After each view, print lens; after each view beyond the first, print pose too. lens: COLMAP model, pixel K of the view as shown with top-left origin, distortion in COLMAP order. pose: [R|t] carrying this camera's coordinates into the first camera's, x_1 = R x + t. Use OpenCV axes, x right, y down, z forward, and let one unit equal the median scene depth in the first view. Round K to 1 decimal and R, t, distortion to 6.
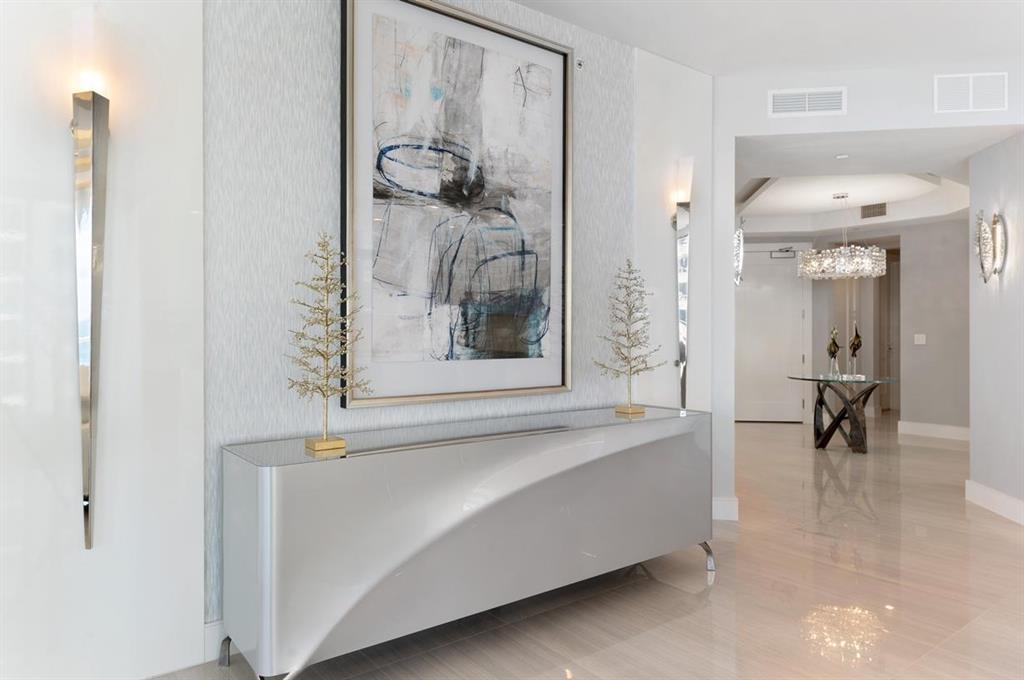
lens RADIAL K [[666.2, 0, 514.2], [0, 666.2, 330.3], [0, 0, 1]] dist [0.001835, 0.001293]
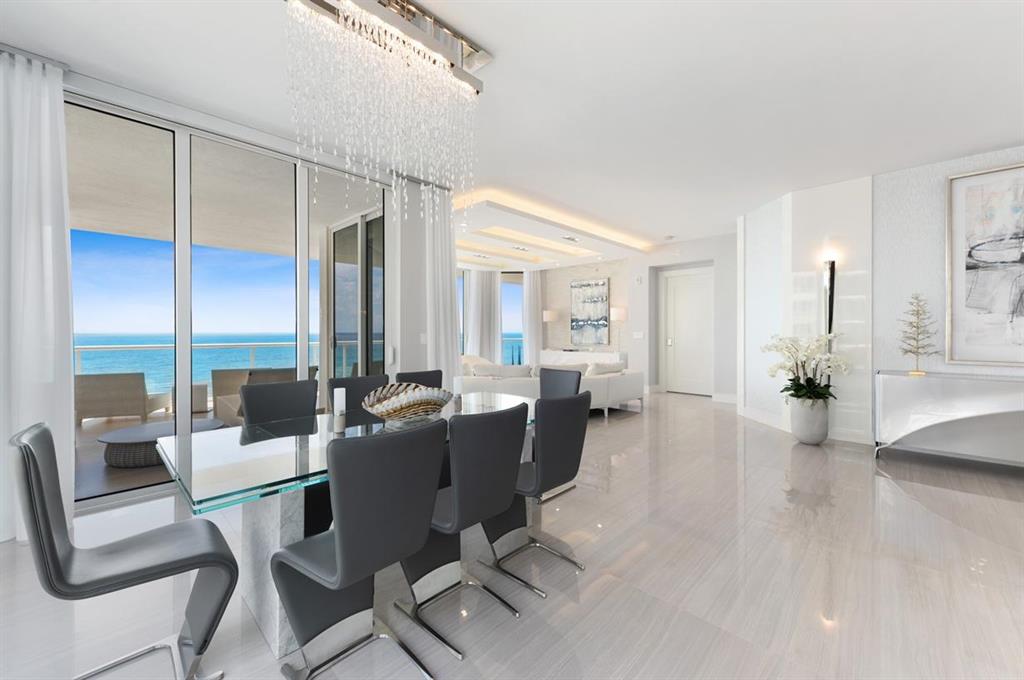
lens RADIAL K [[399.8, 0, 513.4], [0, 399.8, 334.2], [0, 0, 1]] dist [-0.000316, -0.000252]
pose [[0.146738, 0.003810, -0.989168, 0.821871], [0.000061, 0.999993, 0.003861, 0.008584], [0.989175, -0.000627, 0.146737, -0.637531]]
